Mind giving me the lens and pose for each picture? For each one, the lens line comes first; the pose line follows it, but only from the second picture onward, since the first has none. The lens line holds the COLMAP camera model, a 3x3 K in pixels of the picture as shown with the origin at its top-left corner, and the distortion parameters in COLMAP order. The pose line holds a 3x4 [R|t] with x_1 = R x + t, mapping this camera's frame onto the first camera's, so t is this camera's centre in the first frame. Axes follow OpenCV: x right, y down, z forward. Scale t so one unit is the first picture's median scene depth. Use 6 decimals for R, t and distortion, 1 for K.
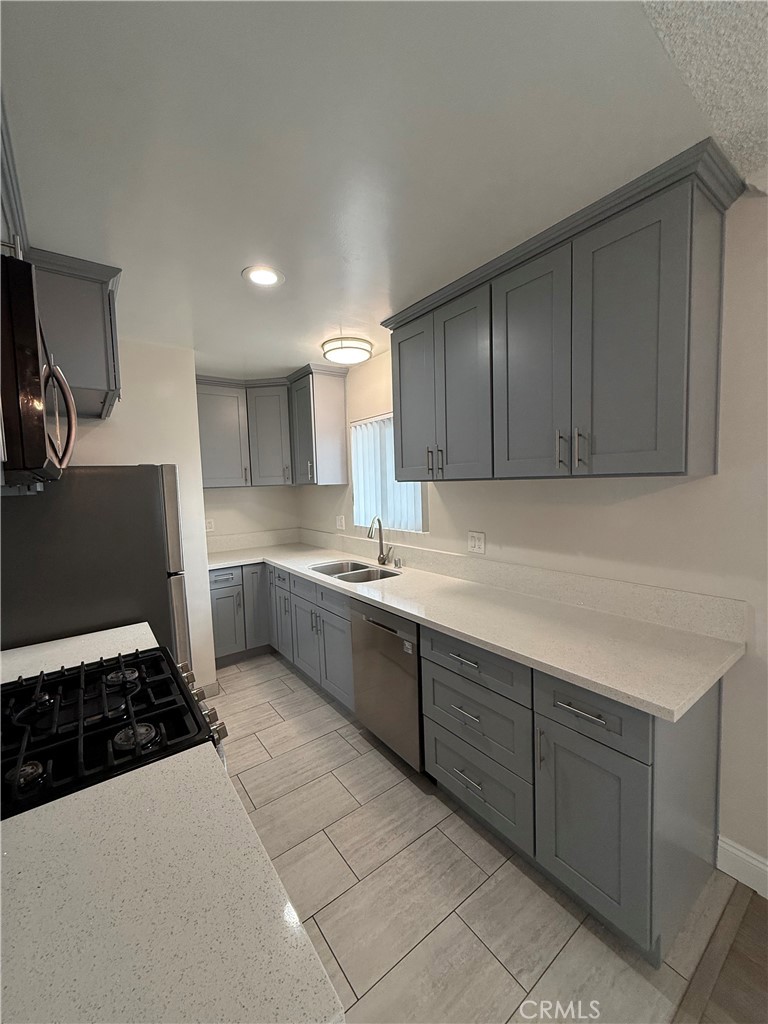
lens RADIAL K [[408.1, 0, 382.1], [0, 408.1, 508.6], [0, 0, 1]] dist [0.024754, 0.000025]
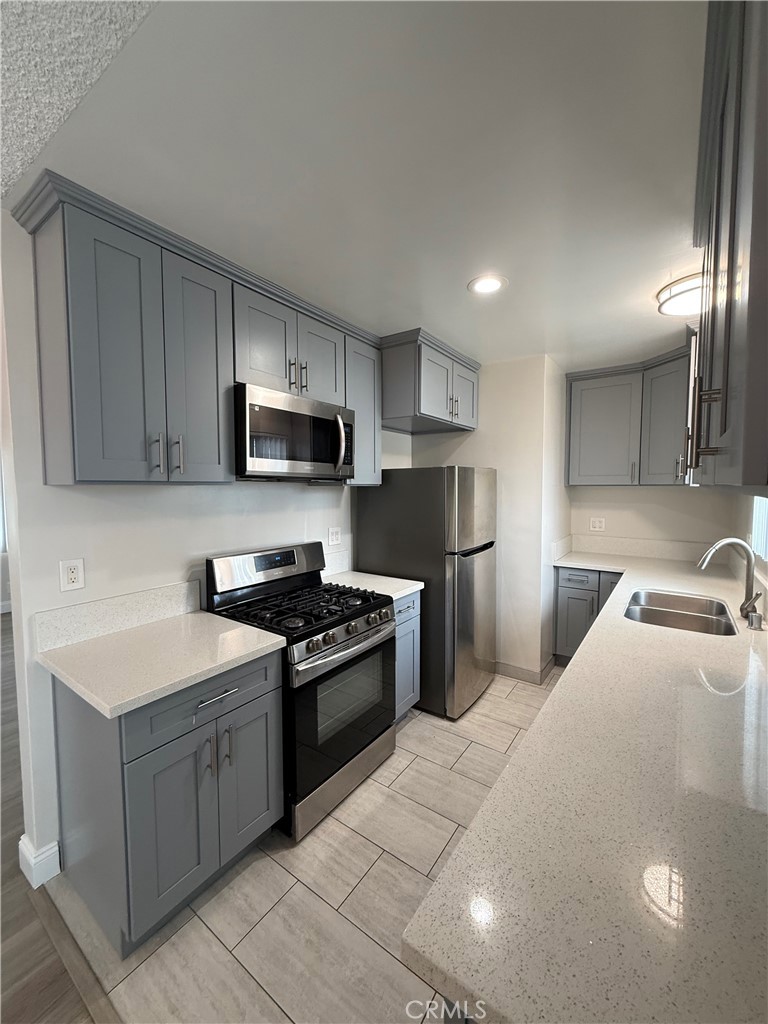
lens RADIAL K [[402.7, 0, 384.0], [0, 402.7, 512.0], [0, 0, 1]] dist [0.001450, -0.000198]
pose [[0.295084, 0.085266, -0.951659, 0.434356], [-0.066362, 0.995434, 0.068611, -0.026103], [0.953164, 0.042908, 0.299395, 0.322530]]
